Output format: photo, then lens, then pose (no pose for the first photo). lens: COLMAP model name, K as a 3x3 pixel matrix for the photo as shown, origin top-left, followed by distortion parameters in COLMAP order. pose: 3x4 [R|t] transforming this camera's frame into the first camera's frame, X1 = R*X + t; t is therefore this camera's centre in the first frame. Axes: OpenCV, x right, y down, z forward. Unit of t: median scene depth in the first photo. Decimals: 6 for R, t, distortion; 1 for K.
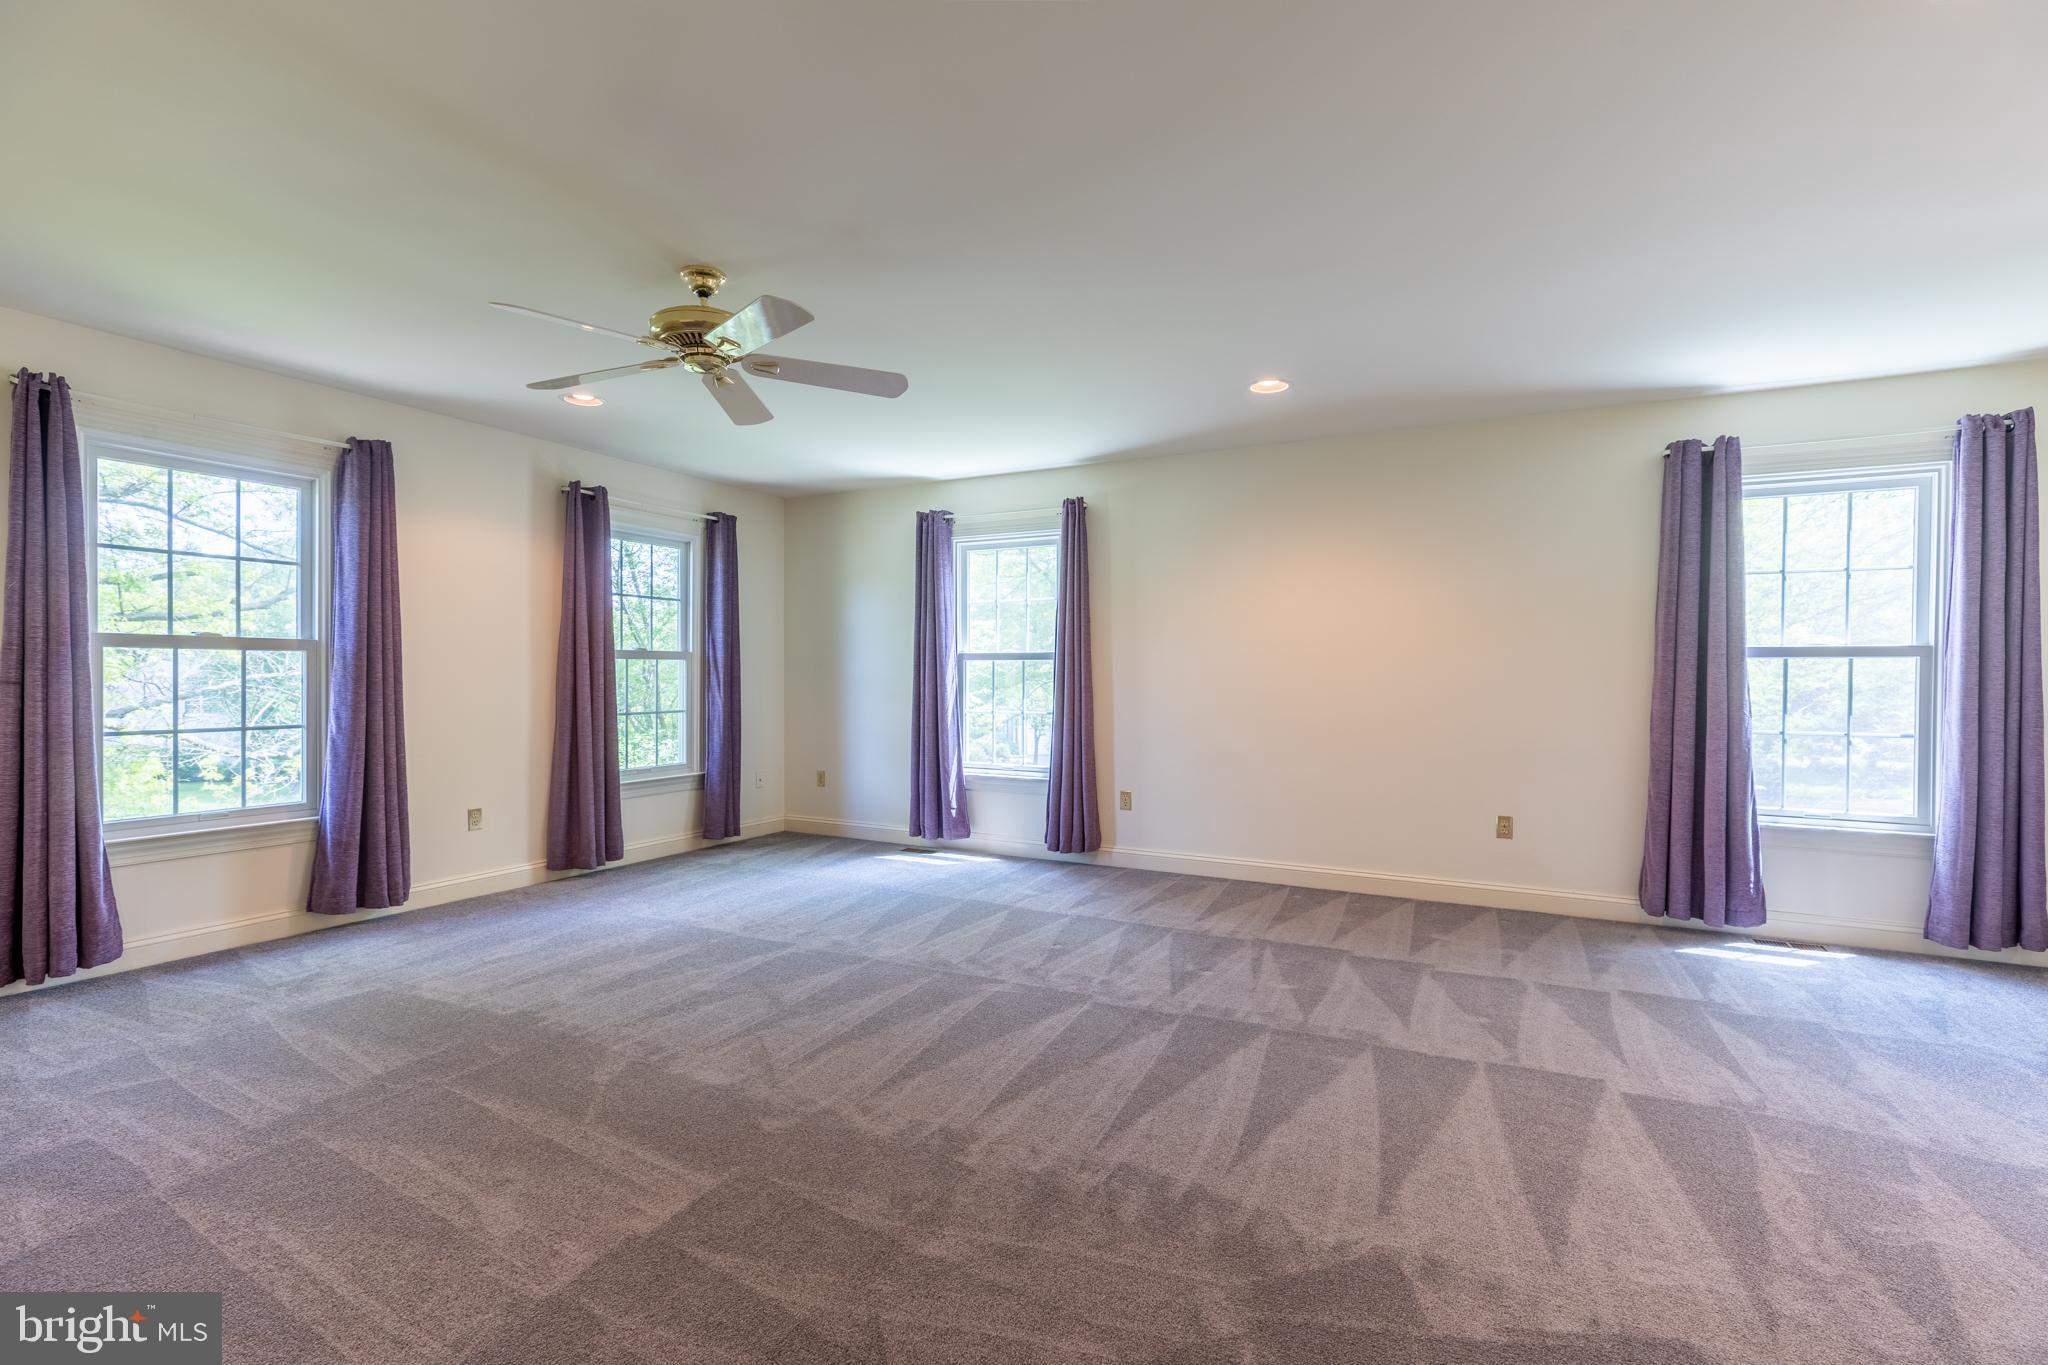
lens RADIAL K [[912.6, 0, 1028.5], [0, 912.6, 681.6], [0, 0, 1]] dist [0.007335, -0.002953]
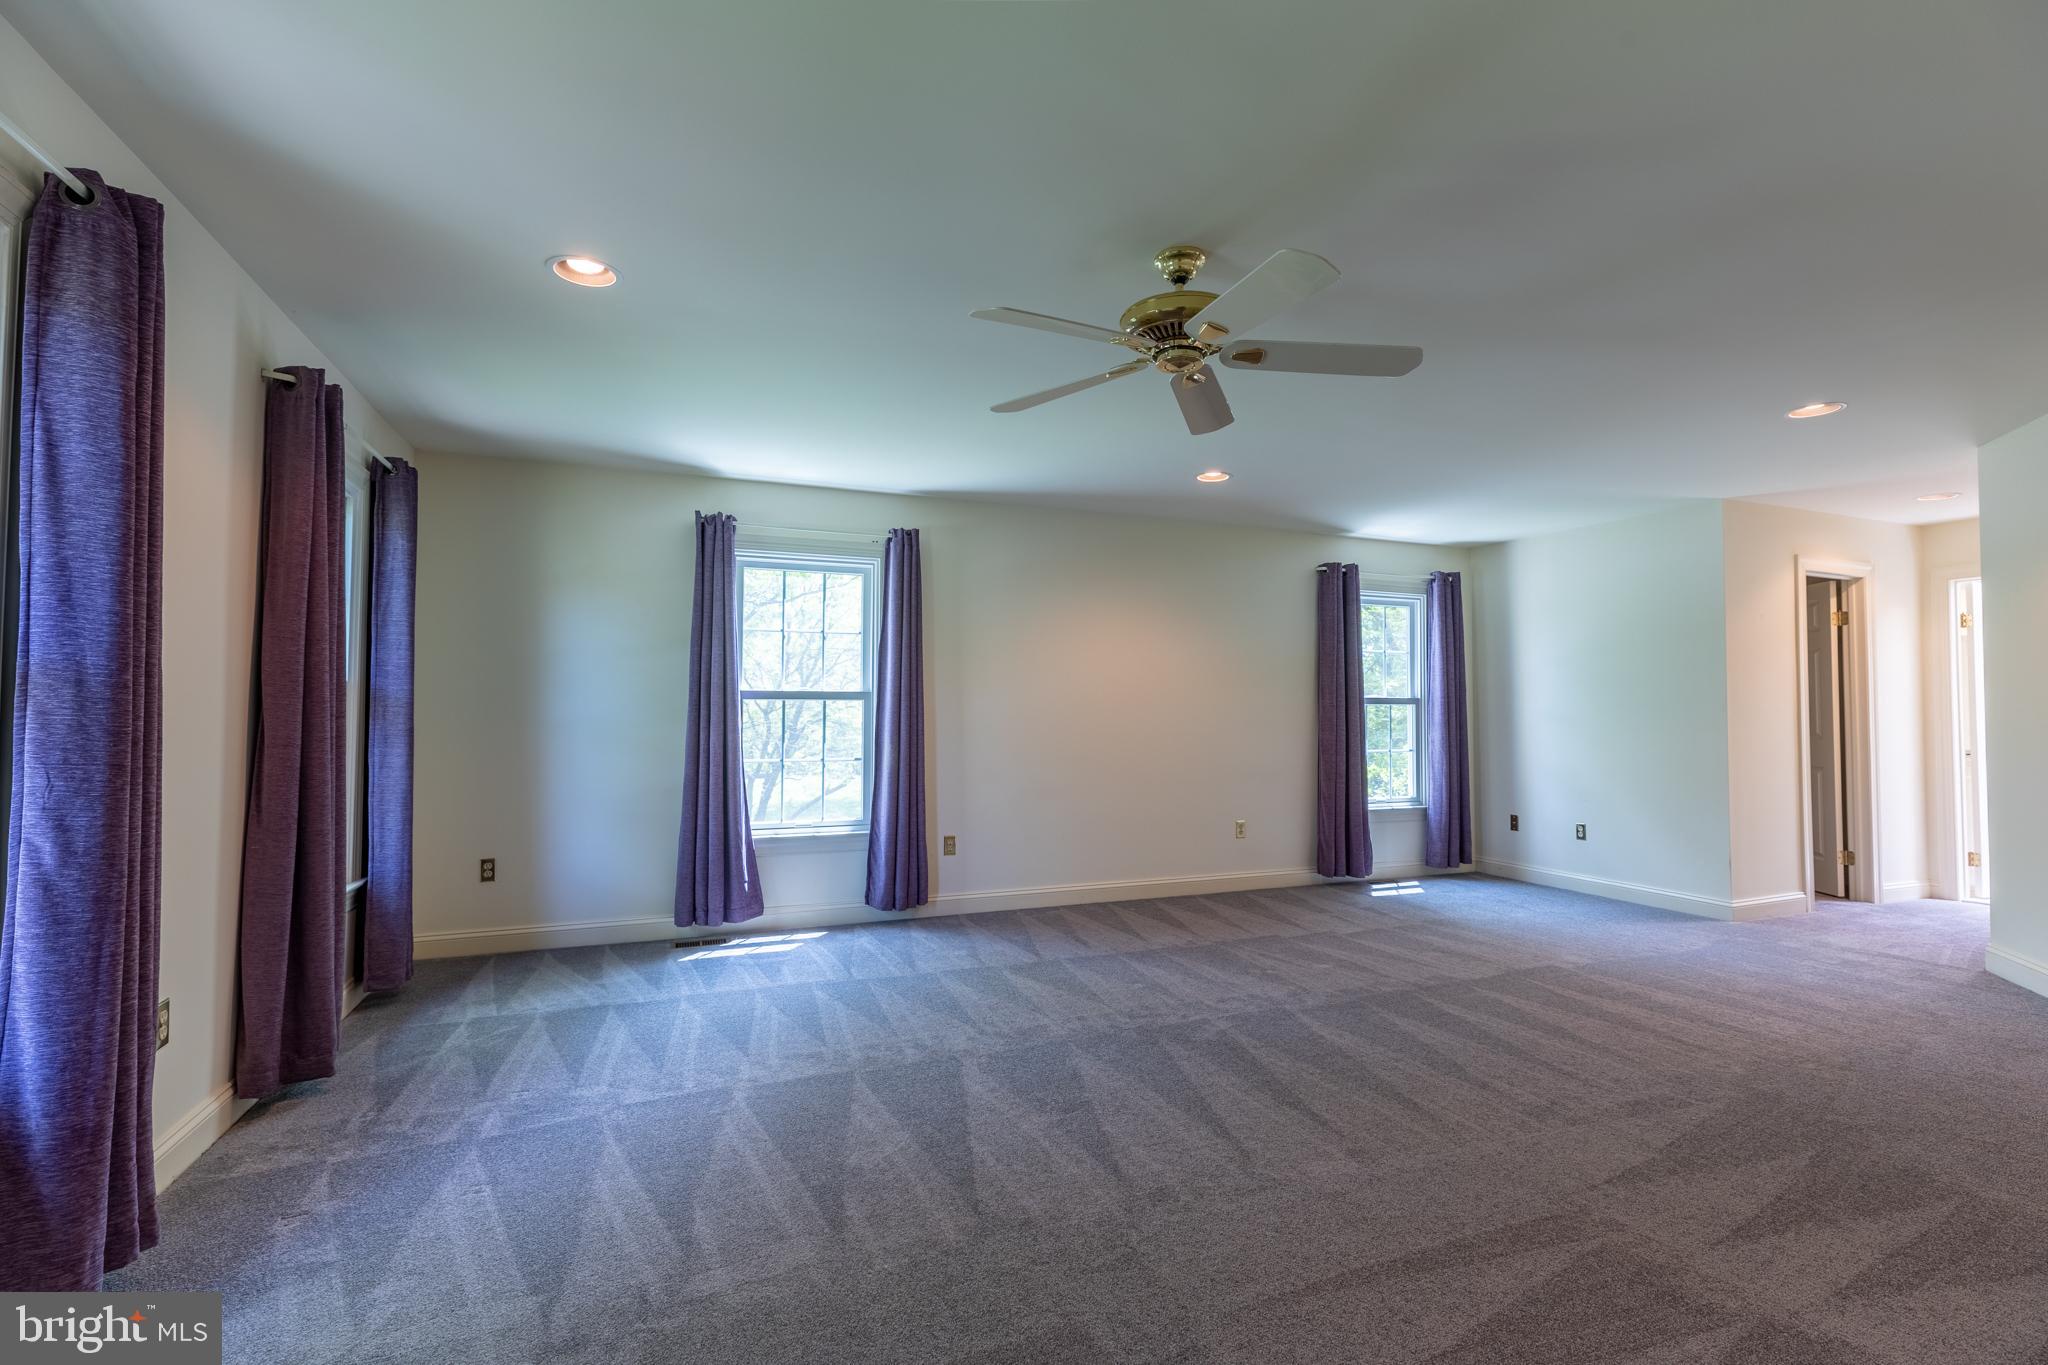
lens RADIAL K [[912.6, 0, 1028.5], [0, 912.6, 681.6], [0, 0, 1]] dist [0.007335, -0.002953]
pose [[0.655145, 0.025310, 0.755079, -0.776861], [0.006808, 0.999200, -0.039400, -0.007256], [-0.755472, 0.030954, 0.654449, 0.393707]]
